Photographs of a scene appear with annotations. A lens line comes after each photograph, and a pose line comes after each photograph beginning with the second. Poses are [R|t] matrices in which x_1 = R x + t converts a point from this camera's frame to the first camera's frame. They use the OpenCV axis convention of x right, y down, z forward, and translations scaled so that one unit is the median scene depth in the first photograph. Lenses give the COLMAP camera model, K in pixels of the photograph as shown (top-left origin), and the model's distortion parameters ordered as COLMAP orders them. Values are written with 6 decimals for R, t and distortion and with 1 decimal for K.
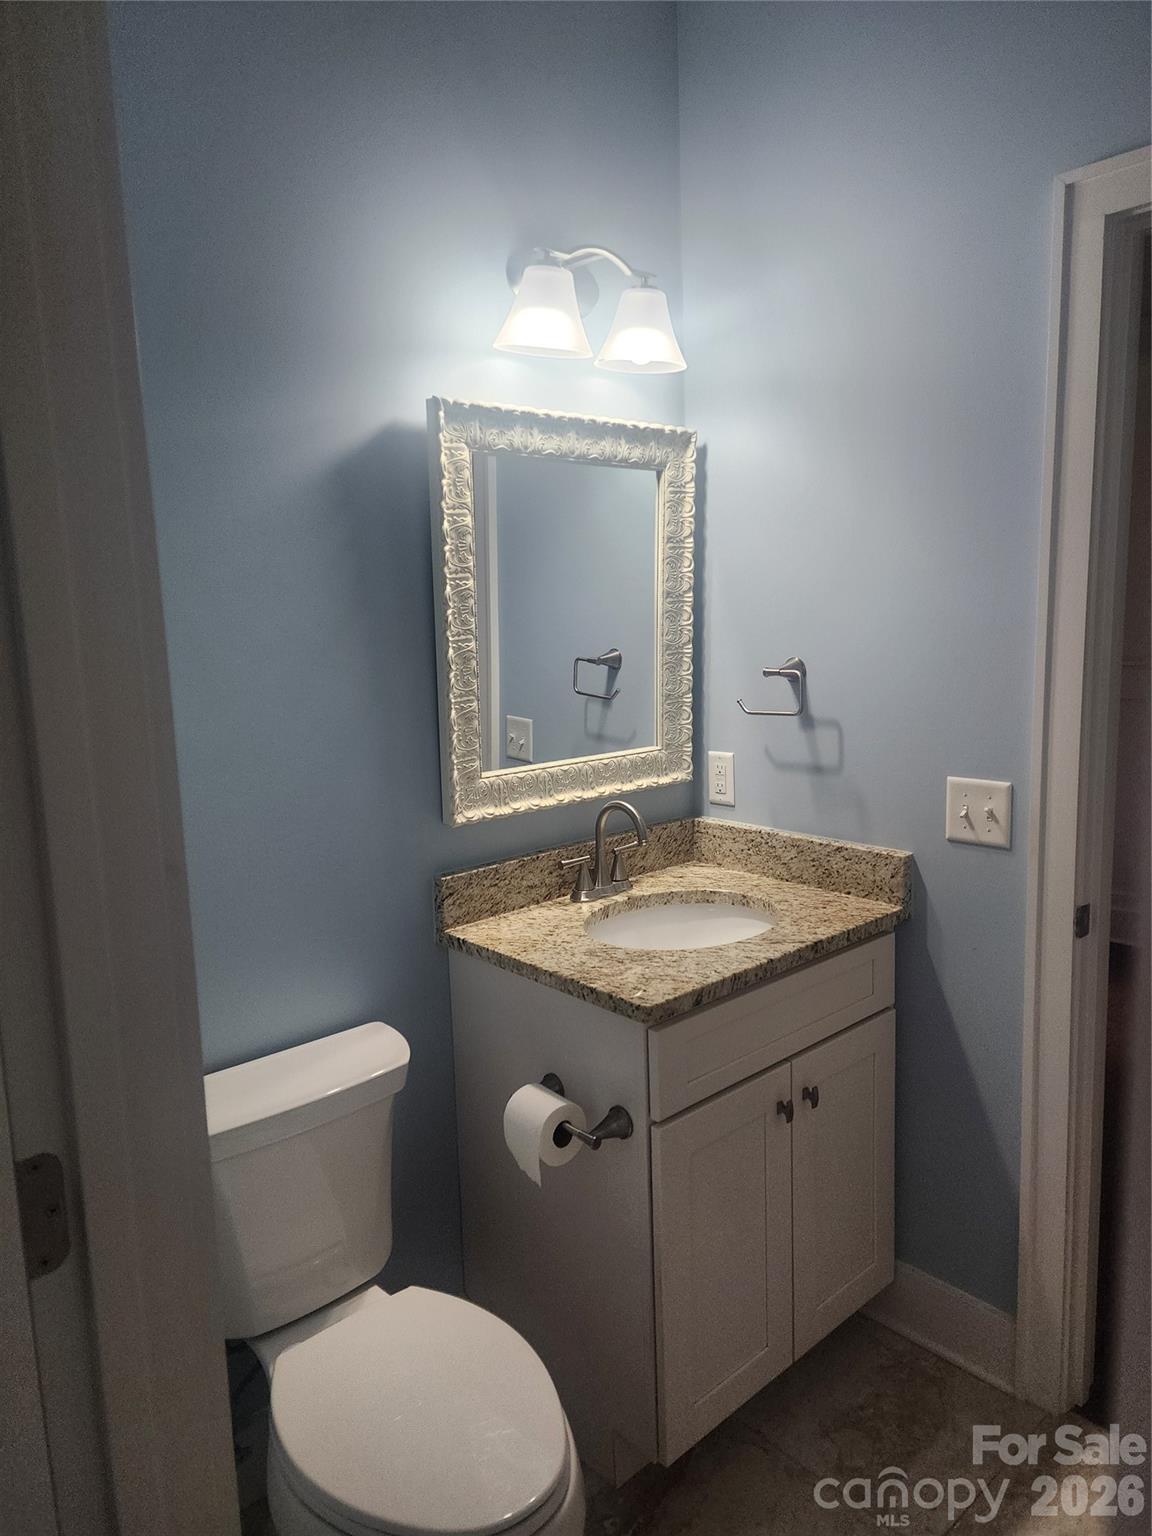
lens RADIAL K [[1034.2, 0, 573.3], [0, 1034.2, 771.5], [0, 0, 1]] dist [0.039236, -0.000210]
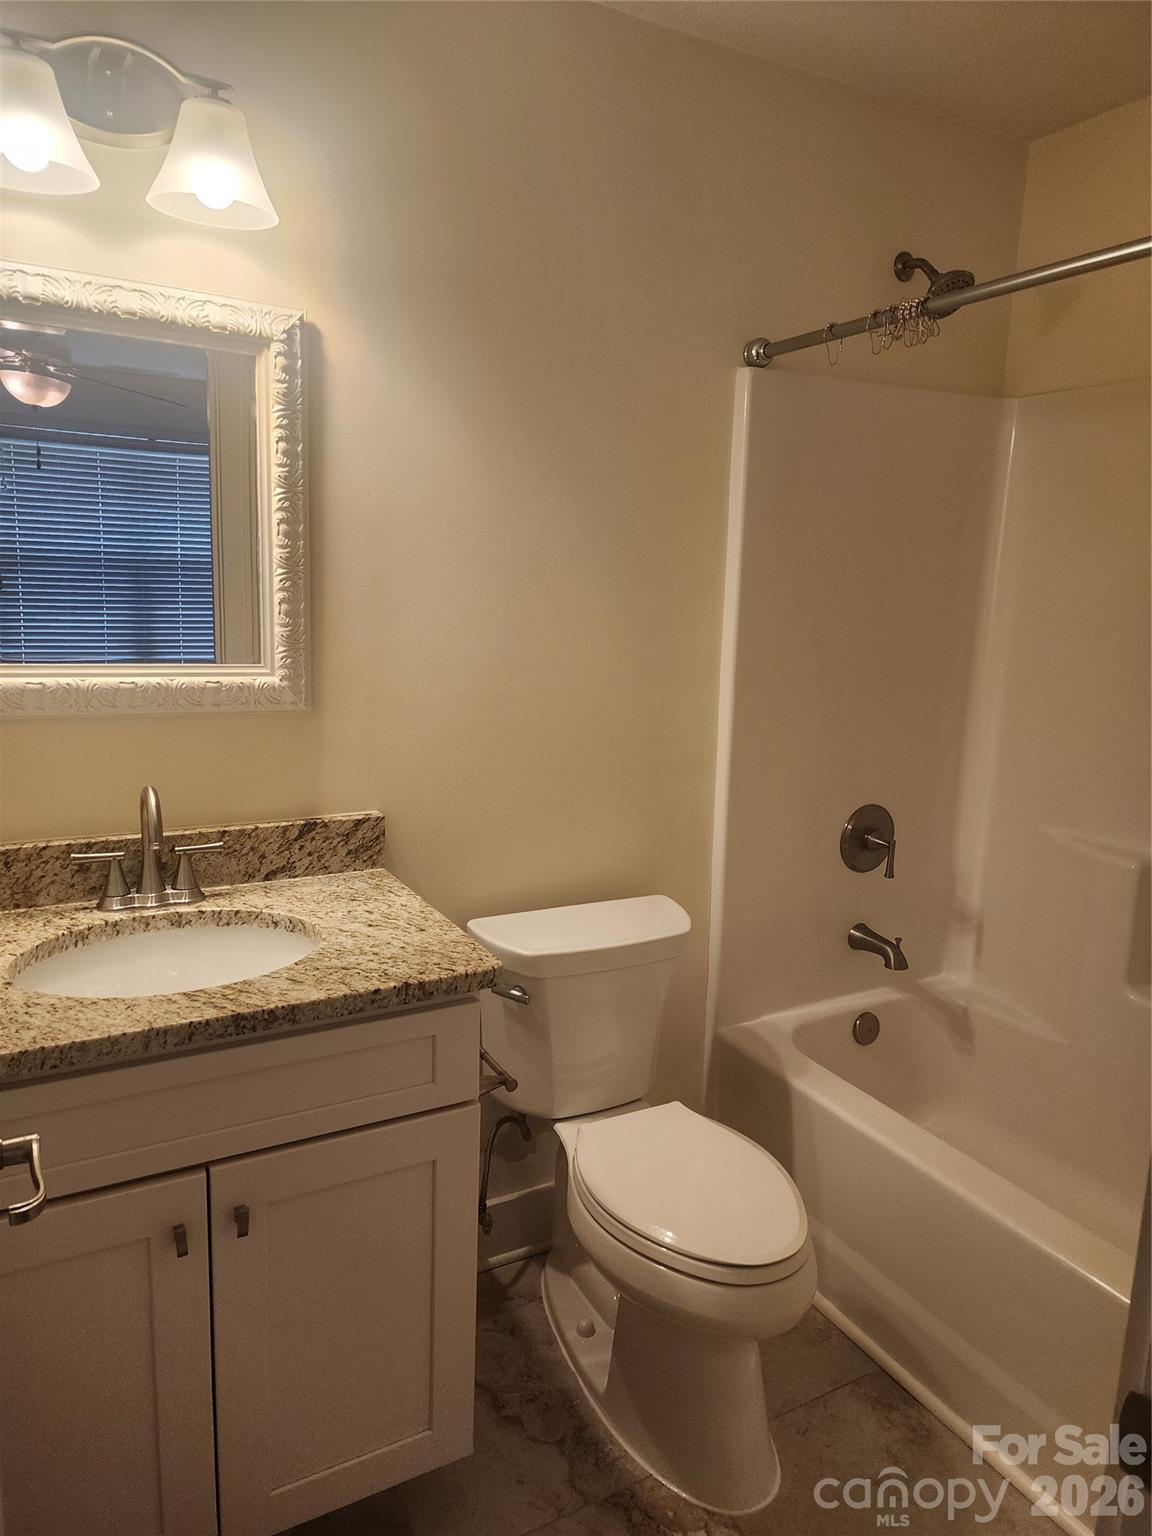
lens RADIAL K [[1034.2, 0, 578.7], [0, 1034.2, 763.4], [0, 0, 1]] dist [0.039236, -0.000210]
pose [[0.975541, 0.091684, -0.199783, 0.515797], [-0.085340, 0.995542, 0.040157, -0.047661], [0.202574, -0.022125, 0.979017, 0.308327]]
